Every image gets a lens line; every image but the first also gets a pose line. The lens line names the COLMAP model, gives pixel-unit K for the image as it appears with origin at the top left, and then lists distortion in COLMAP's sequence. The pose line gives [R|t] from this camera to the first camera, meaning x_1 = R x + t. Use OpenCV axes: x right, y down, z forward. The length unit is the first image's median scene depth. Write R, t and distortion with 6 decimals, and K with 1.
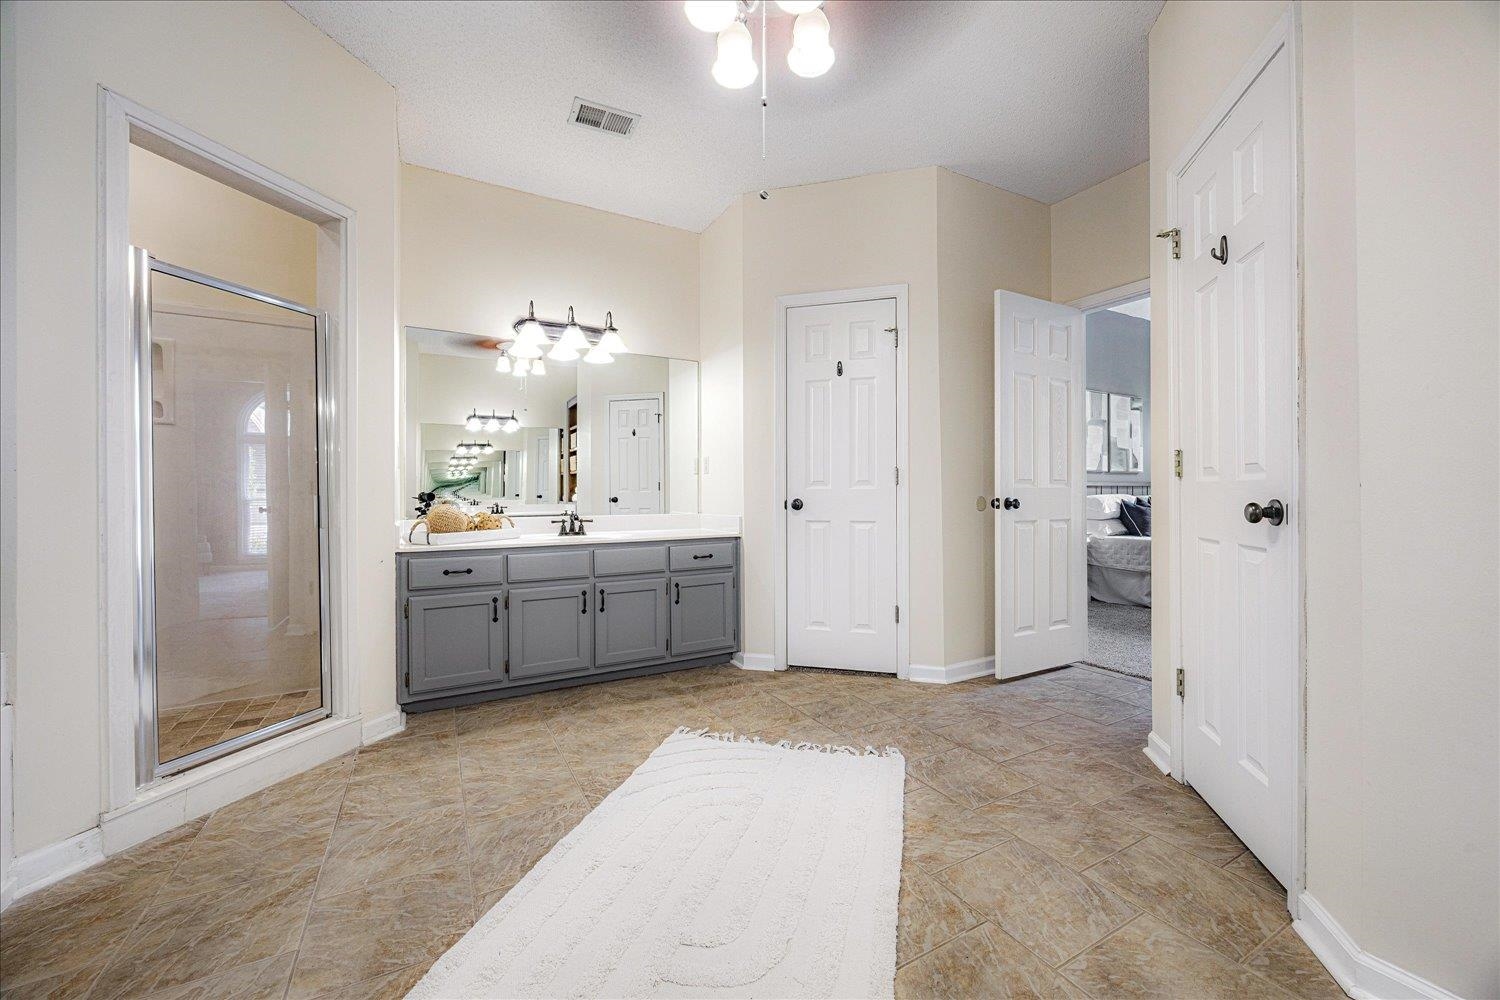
lens RADIAL K [[577.6, 0, 746.0], [0, 577.6, 494.8], [0, 0, 1]] dist [0.002409, 0.000124]
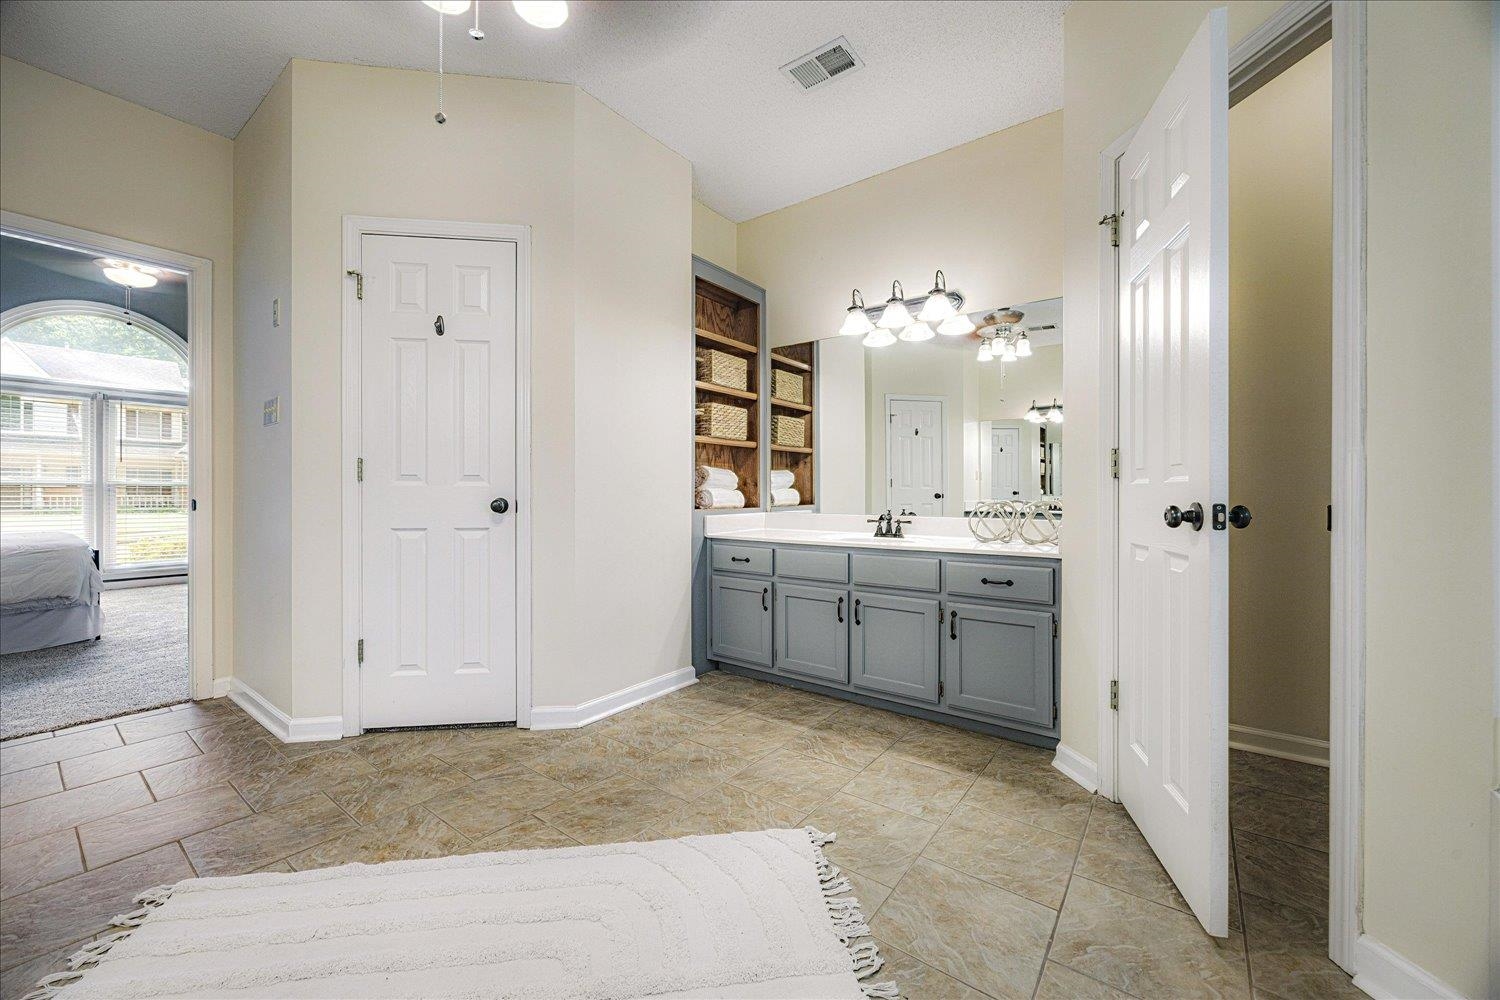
lens RADIAL K [[577.6, 0, 755.1], [0, 577.6, 505.9], [0, 0, 1]] dist [0.002409, 0.000124]
pose [[0.412876, 0.022064, -0.910520, 0.439282], [-0.001014, 0.999717, 0.023765, 0.000411], [0.910787, -0.008889, 0.412781, 0.452924]]
